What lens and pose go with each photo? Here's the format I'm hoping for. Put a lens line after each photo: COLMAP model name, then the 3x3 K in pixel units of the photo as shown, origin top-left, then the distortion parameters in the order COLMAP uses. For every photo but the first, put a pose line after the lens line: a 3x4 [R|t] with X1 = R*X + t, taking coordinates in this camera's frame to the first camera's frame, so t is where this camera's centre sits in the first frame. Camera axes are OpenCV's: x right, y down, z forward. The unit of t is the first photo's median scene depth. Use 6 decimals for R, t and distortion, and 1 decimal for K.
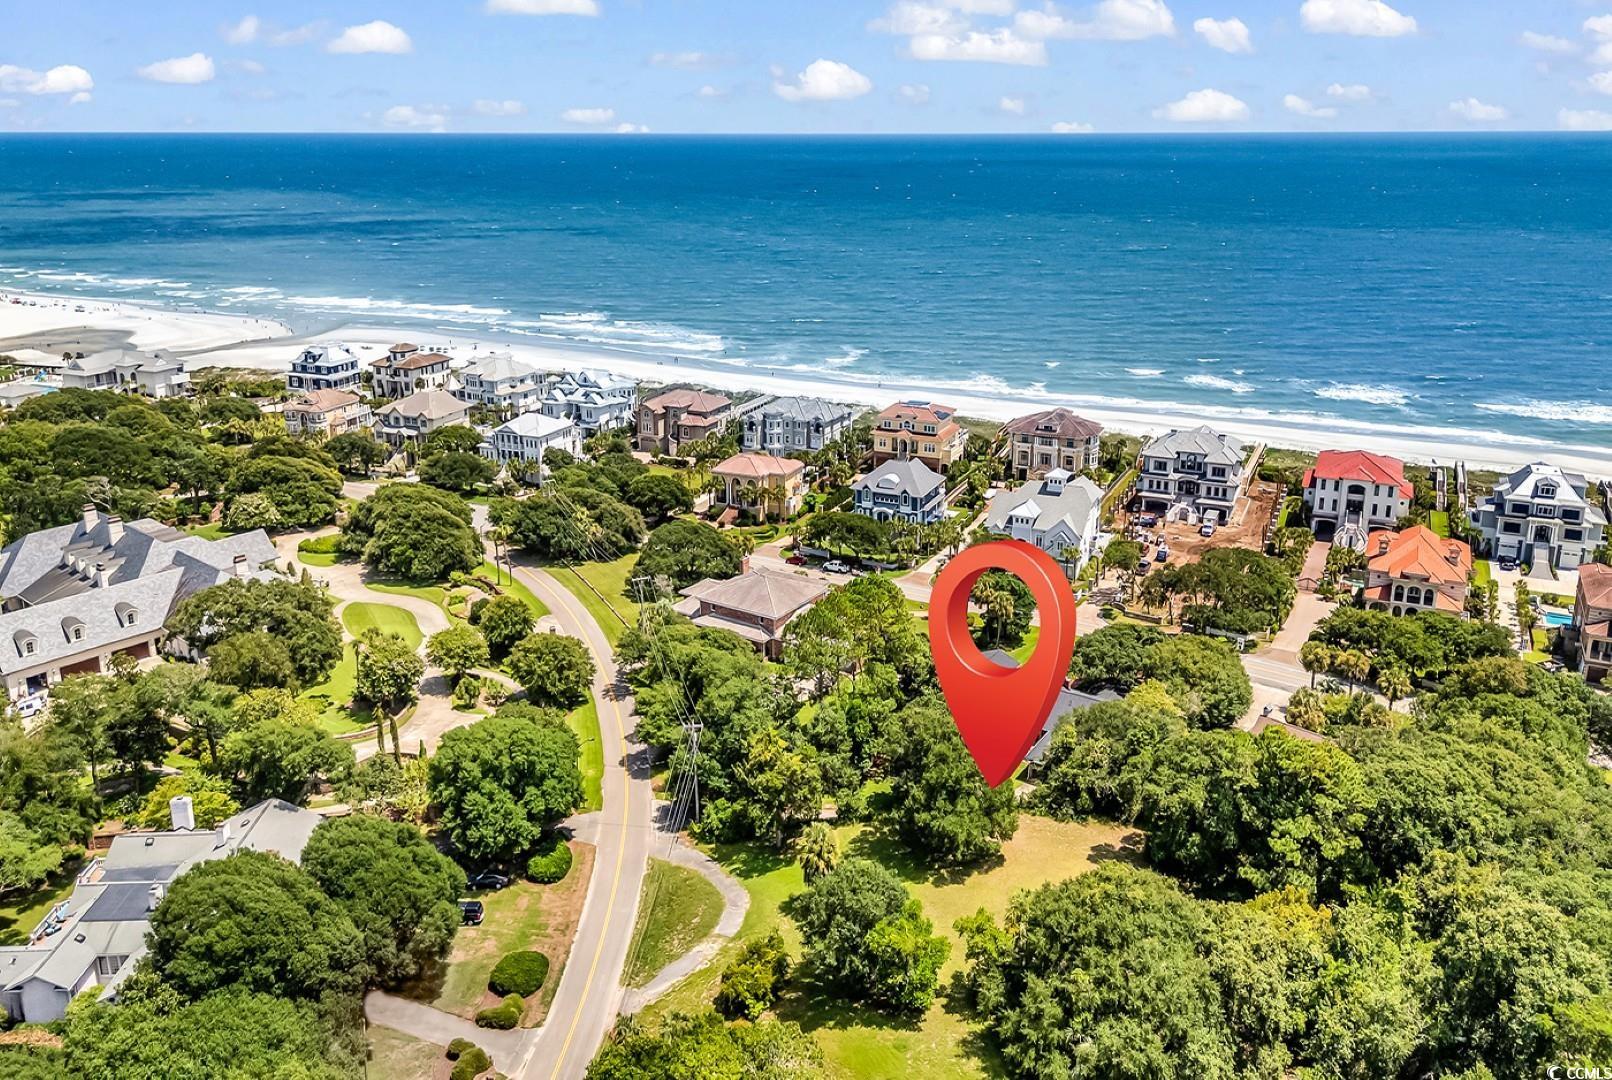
lens RADIAL K [[1167.1, 0, 813.1], [0, 1167.1, 537.3], [0, 0, 1]] dist [0.114759, -0.165161]
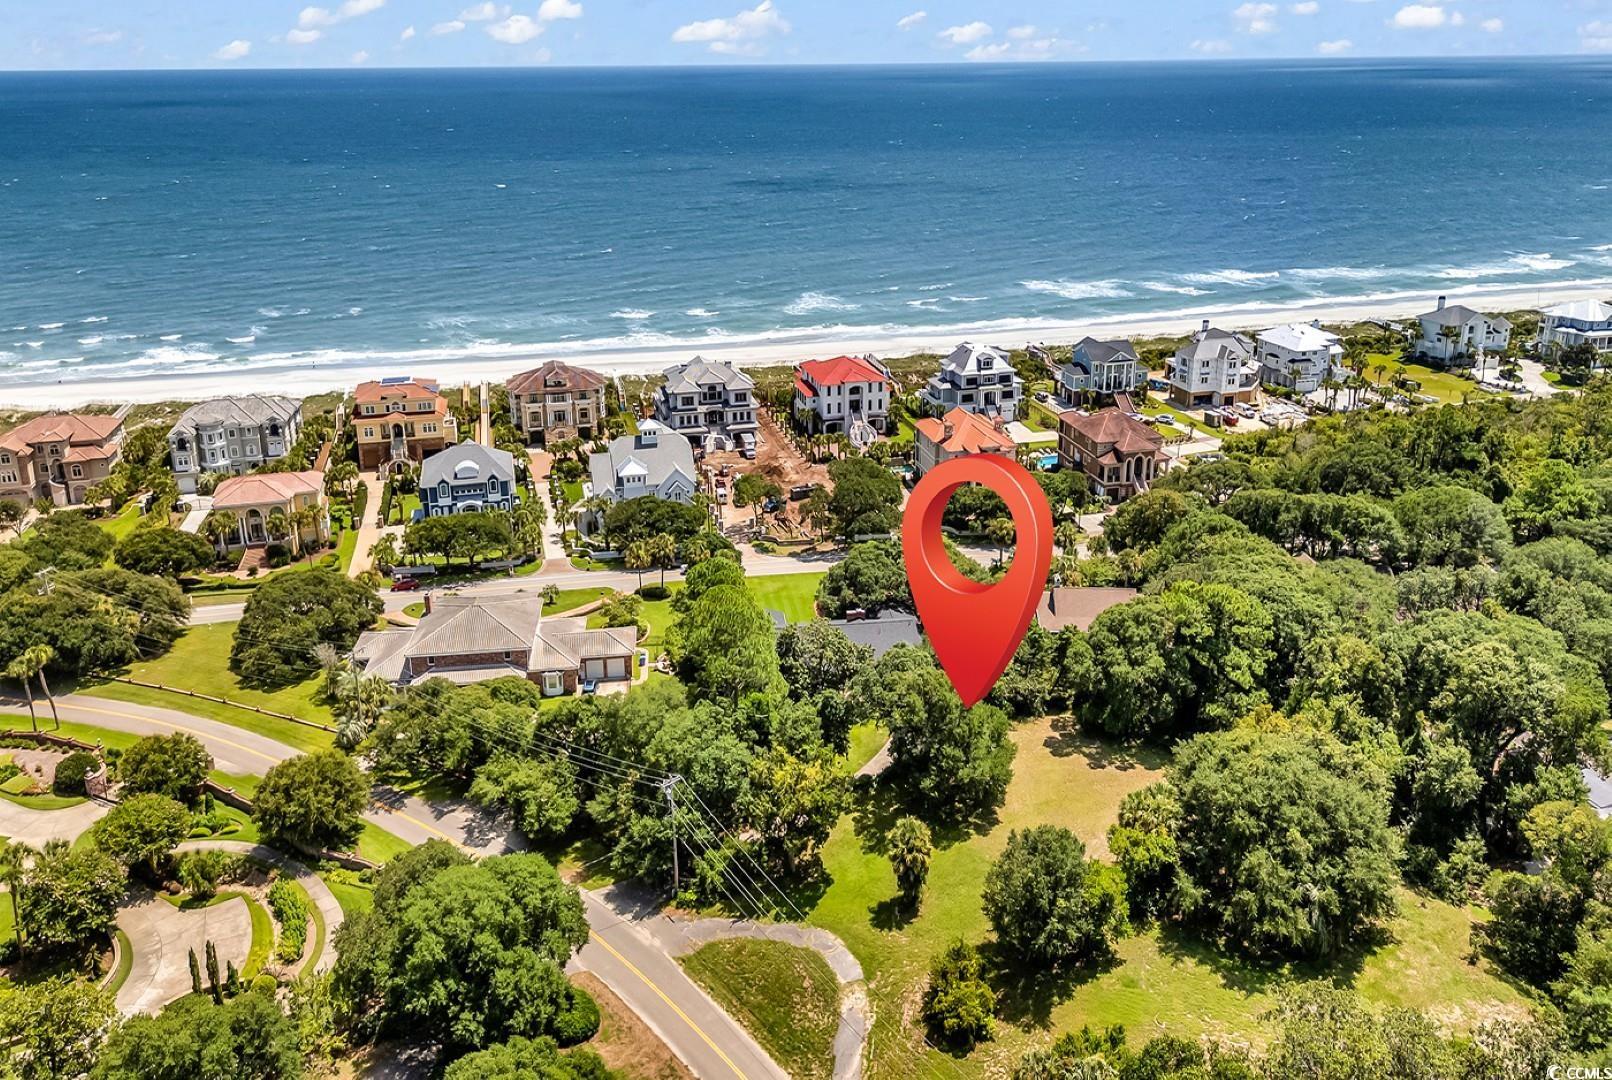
lens RADIAL K [[1173.0, 0, 814.5], [0, 1173.0, 530.4], [0, 0, 1]] dist [0.088773, -0.101940]
pose [[0.767418, -0.243378, 0.593159, -0.289068], [0.218958, 0.969015, 0.114311, -0.051927], [-0.602601, 0.042152, 0.796929, 0.155993]]
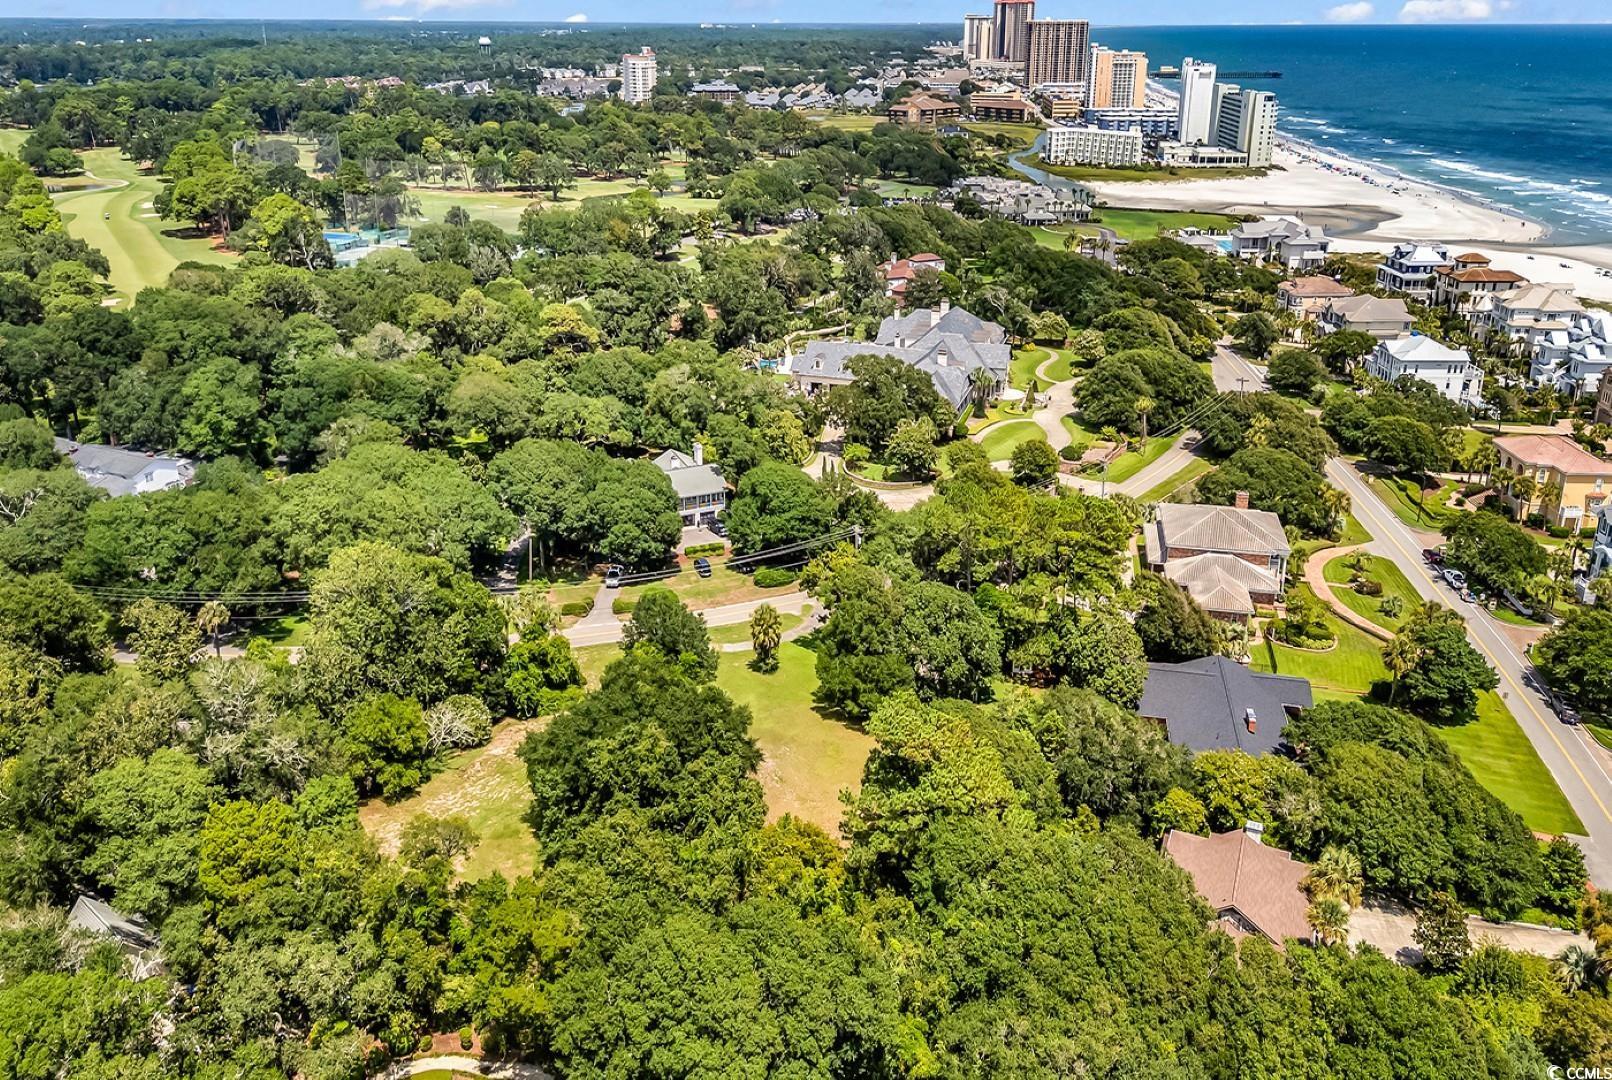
lens RADIAL K [[1181.9, 0, 811.8], [0, 1181.9, 479.7], [0, 0, 1]] dist [0.062326, -0.060602]
pose [[0.356259, 0.336152, -0.871827, 0.553151], [-0.305682, 0.923633, 0.231215, -0.091591], [0.882971, 0.184129, 0.431808, 0.255341]]
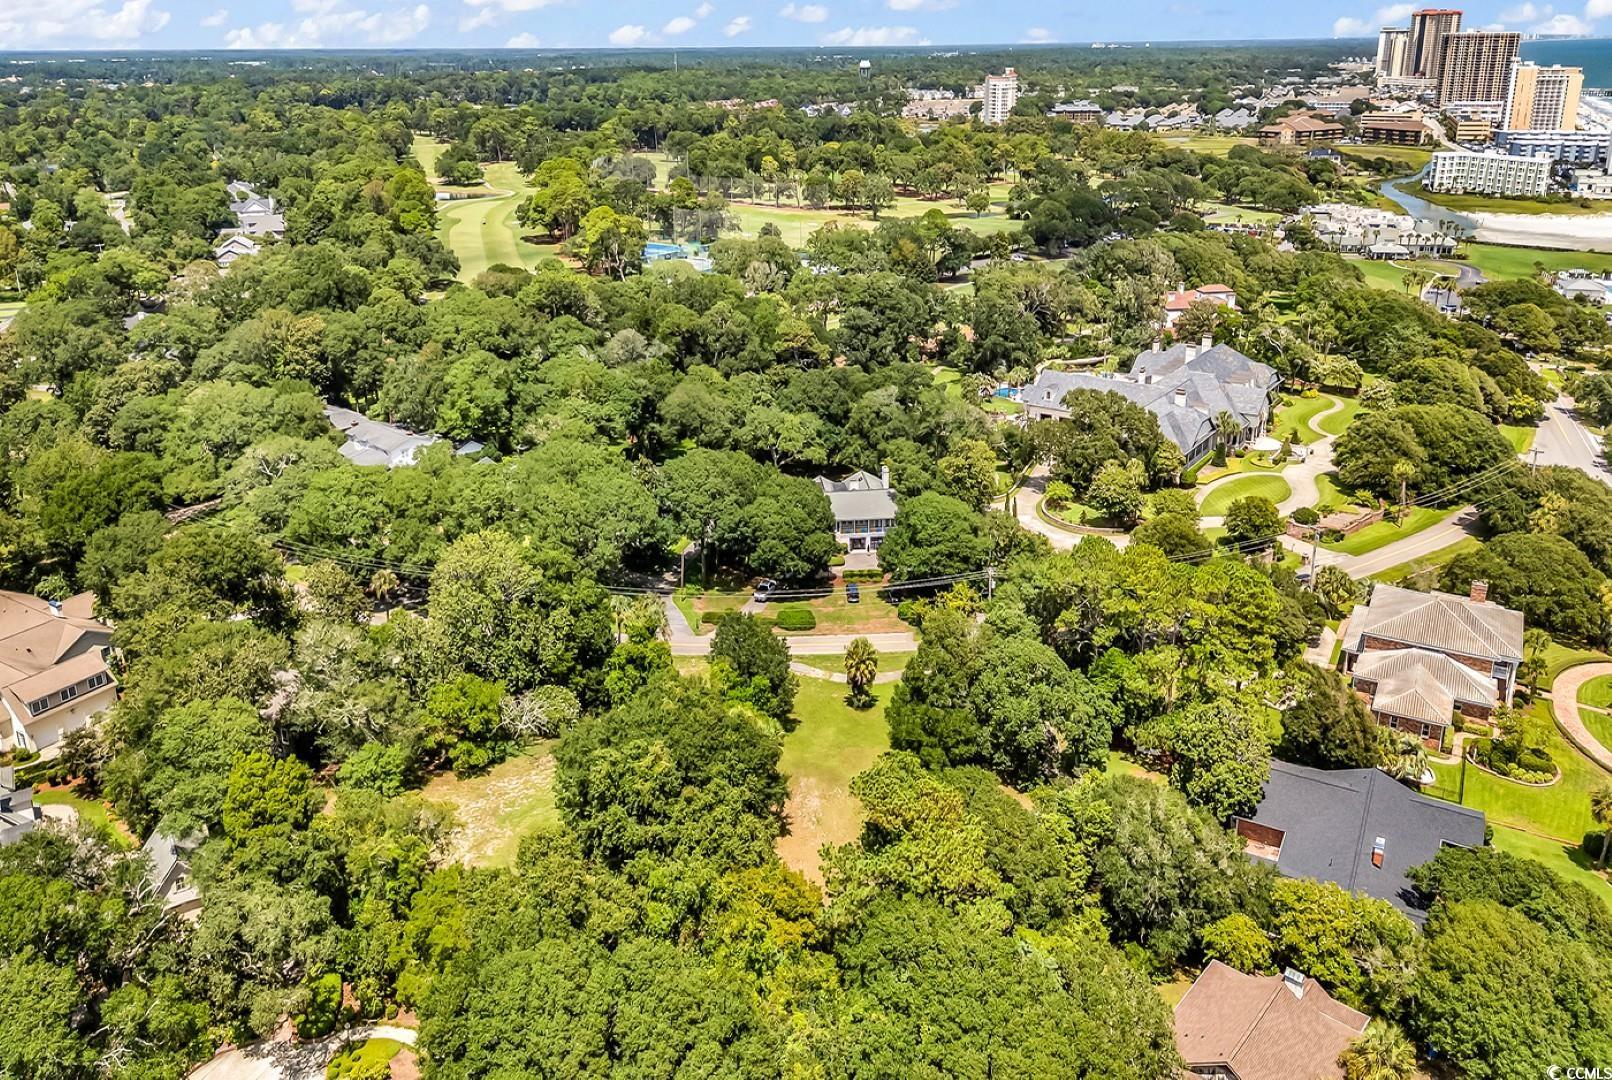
lens RADIAL K [[1181.9, 0, 811.8], [0, 1181.9, 479.7], [0, 0, 1]] dist [0.062326, -0.060602]
pose [[0.052694, 0.341677, -0.938339, 0.560273], [-0.314435, 0.897526, 0.309158, -0.131781], [0.947815, 0.278756, 0.154729, 0.379383]]
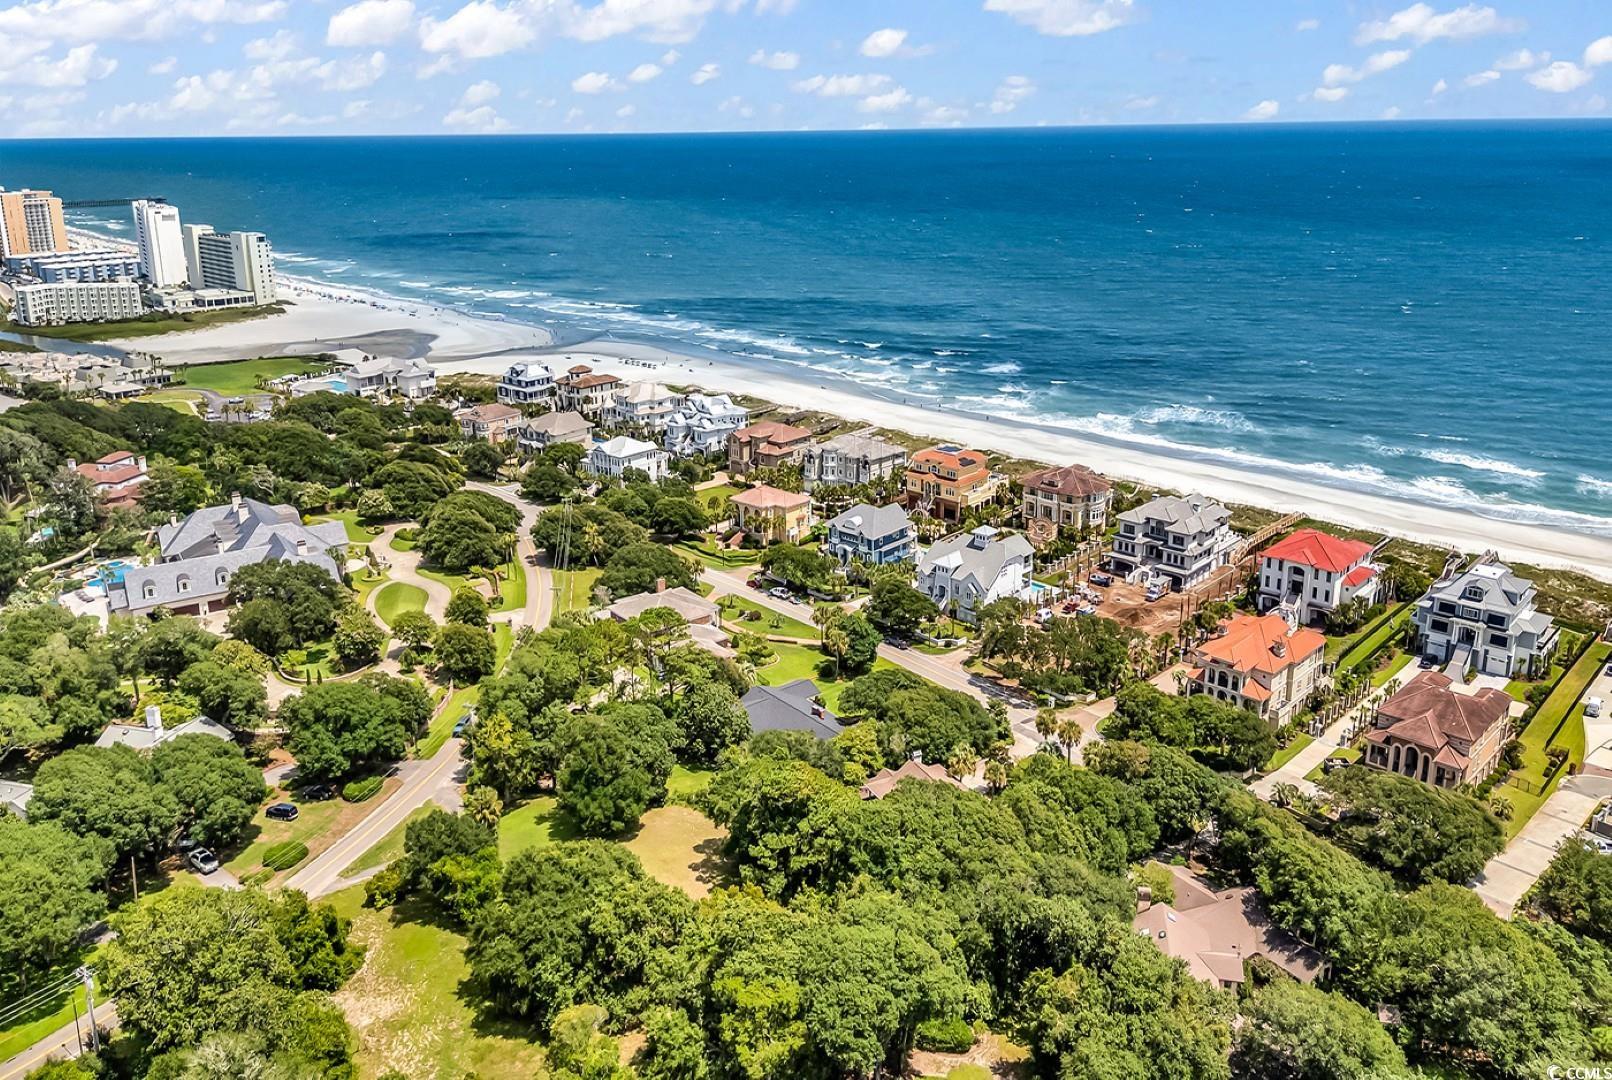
lens RADIAL K [[1164.2, 0, 816.8], [0, 1164.2, 535.1], [0, 0, 1]] dist [0.095445, -0.112914]
pose [[0.950669, 0.092319, -0.296150, 0.397079], [-0.090757, 0.995691, 0.019049, -0.058239], [0.296632, 0.008769, 0.954951, -0.105289]]
